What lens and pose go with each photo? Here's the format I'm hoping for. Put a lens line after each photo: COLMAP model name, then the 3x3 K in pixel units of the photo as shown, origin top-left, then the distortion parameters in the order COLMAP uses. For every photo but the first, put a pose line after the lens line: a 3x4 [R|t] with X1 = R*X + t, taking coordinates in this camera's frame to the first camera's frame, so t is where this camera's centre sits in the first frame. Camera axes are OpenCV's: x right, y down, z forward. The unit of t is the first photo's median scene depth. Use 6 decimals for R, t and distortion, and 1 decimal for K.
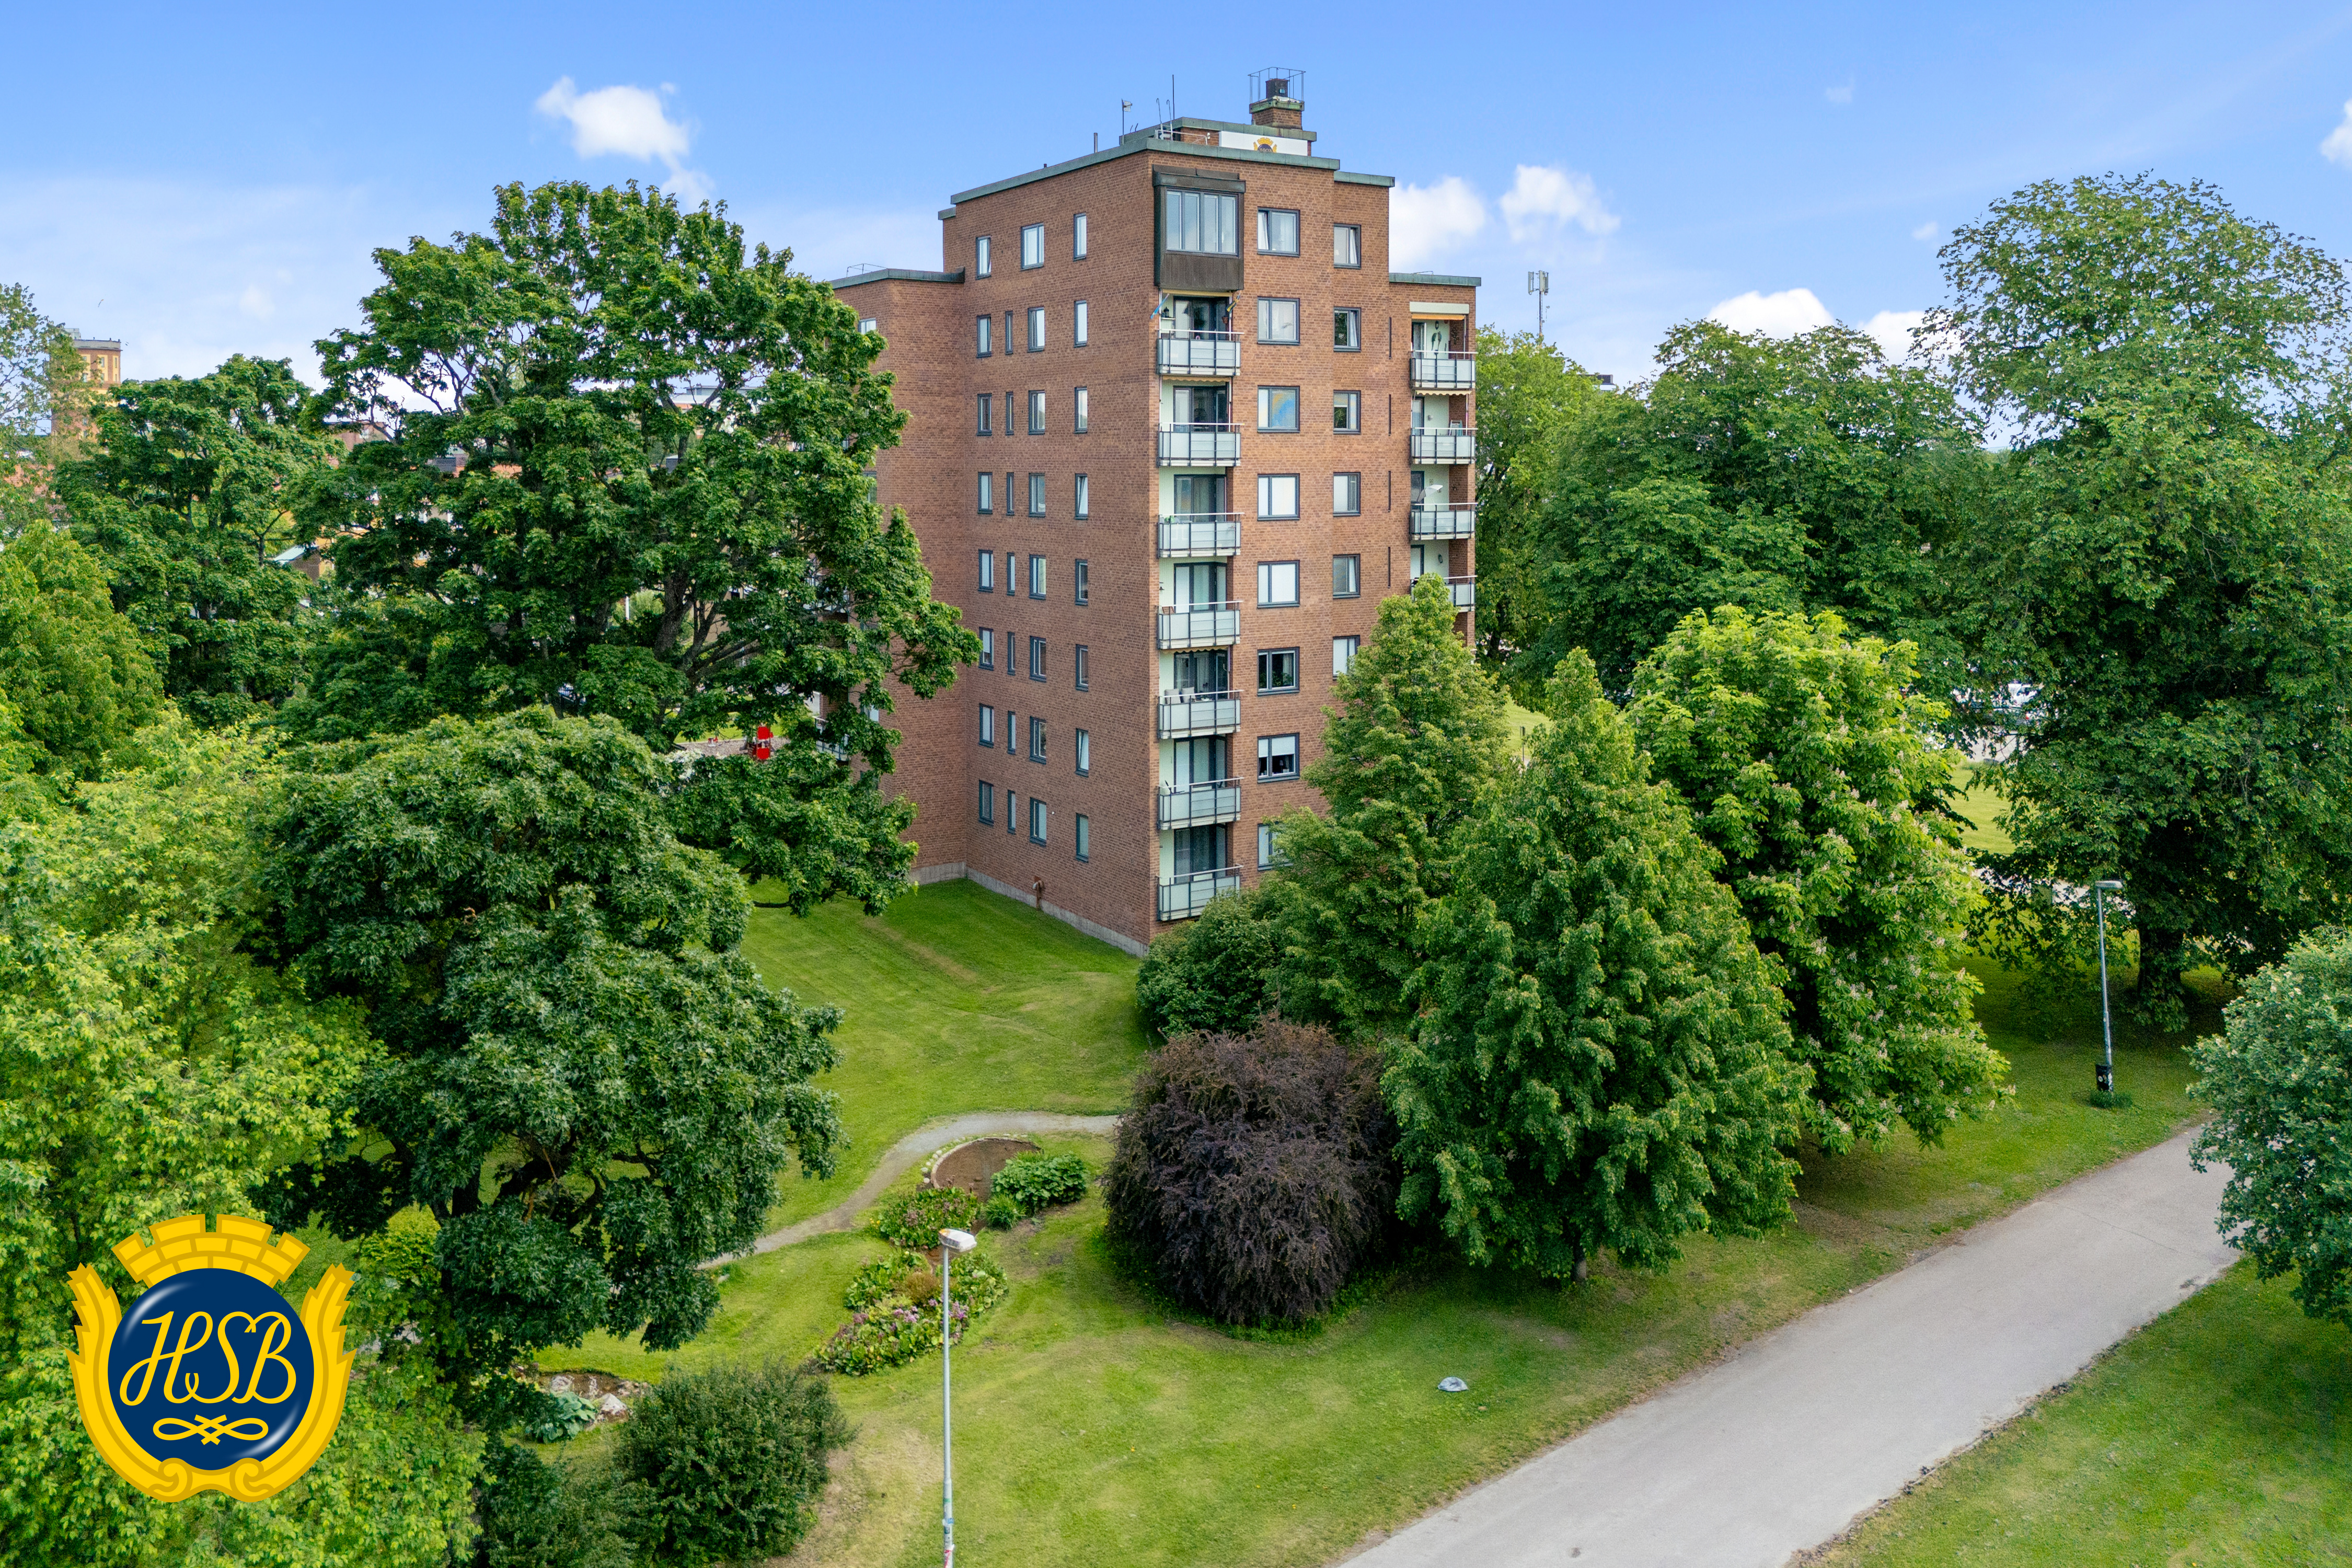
lens RADIAL K [[1693.3, 0, 1205.9], [0, 1693.3, 877.9], [0, 0, 1]] dist [0.110167, -0.188705]
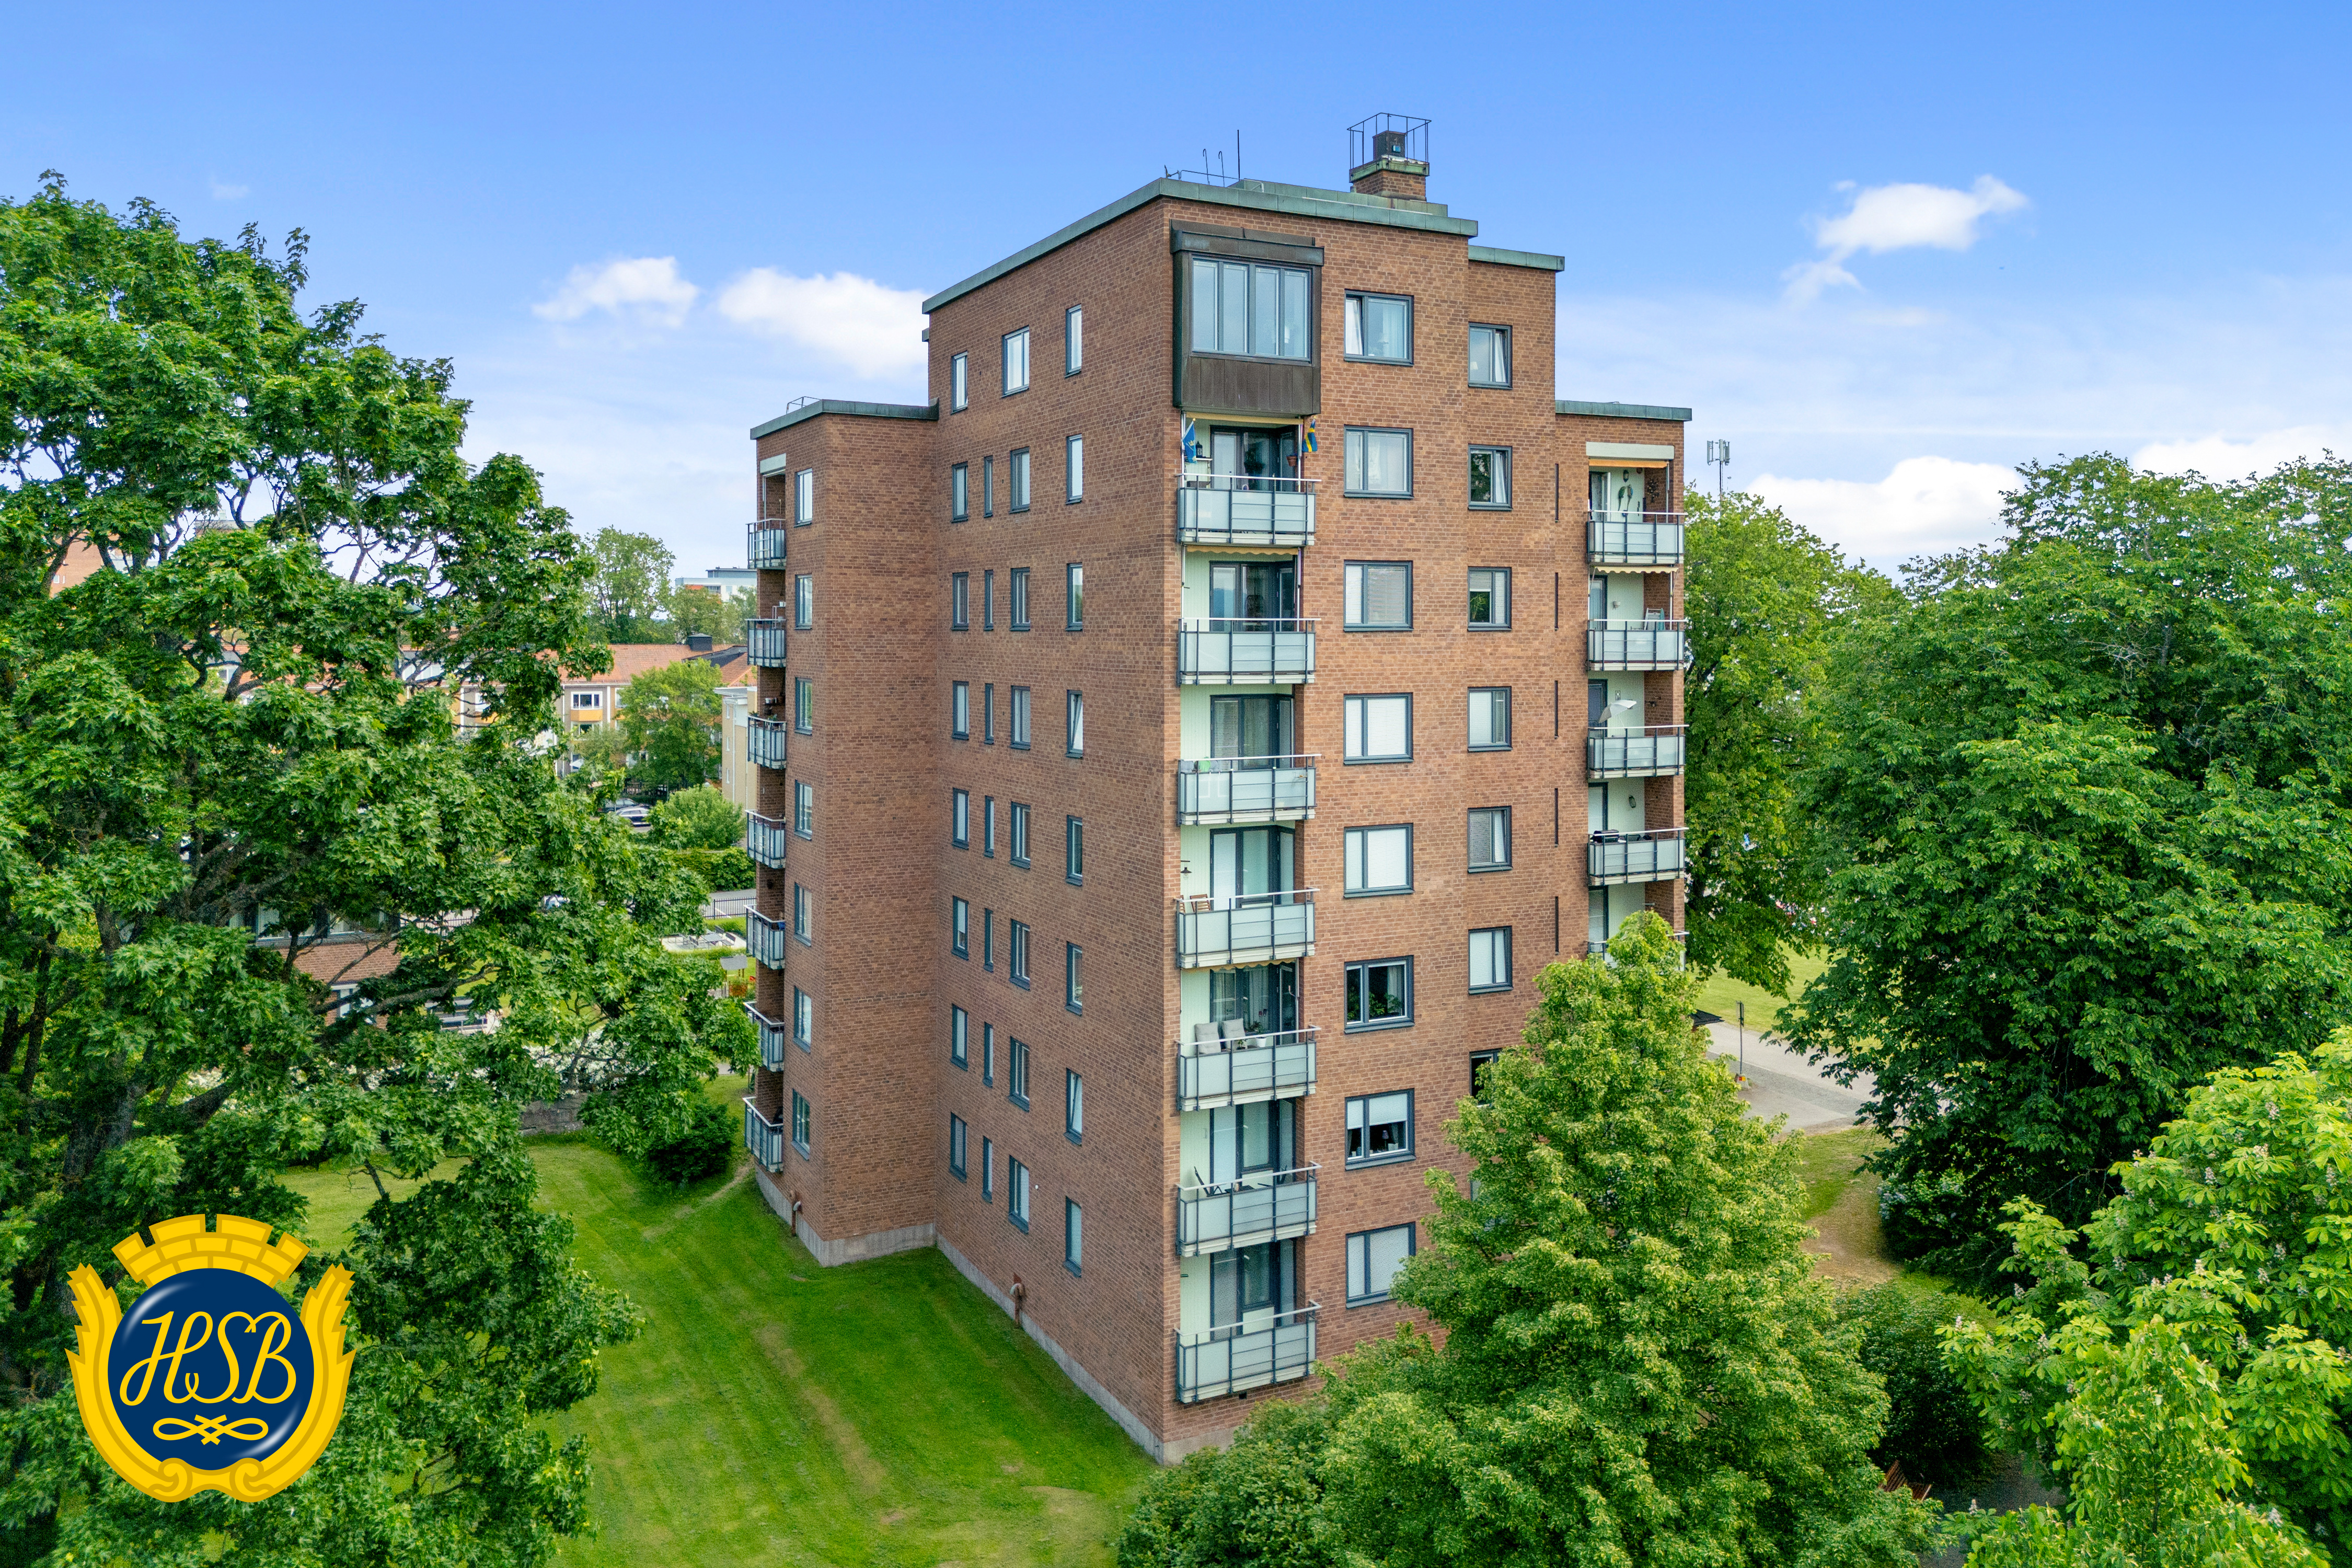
lens RADIAL K [[1671.7, 0, 1189.6], [0, 1671.7, 784.9], [0, 0, 1]] dist [0.079599, -0.086653]
pose [[0.994259, 0.013883, -0.106097, 0.038992], [-0.029281, 0.989001, -0.144980, -0.110290], [0.102917, 0.147254, 0.983730, 0.381361]]
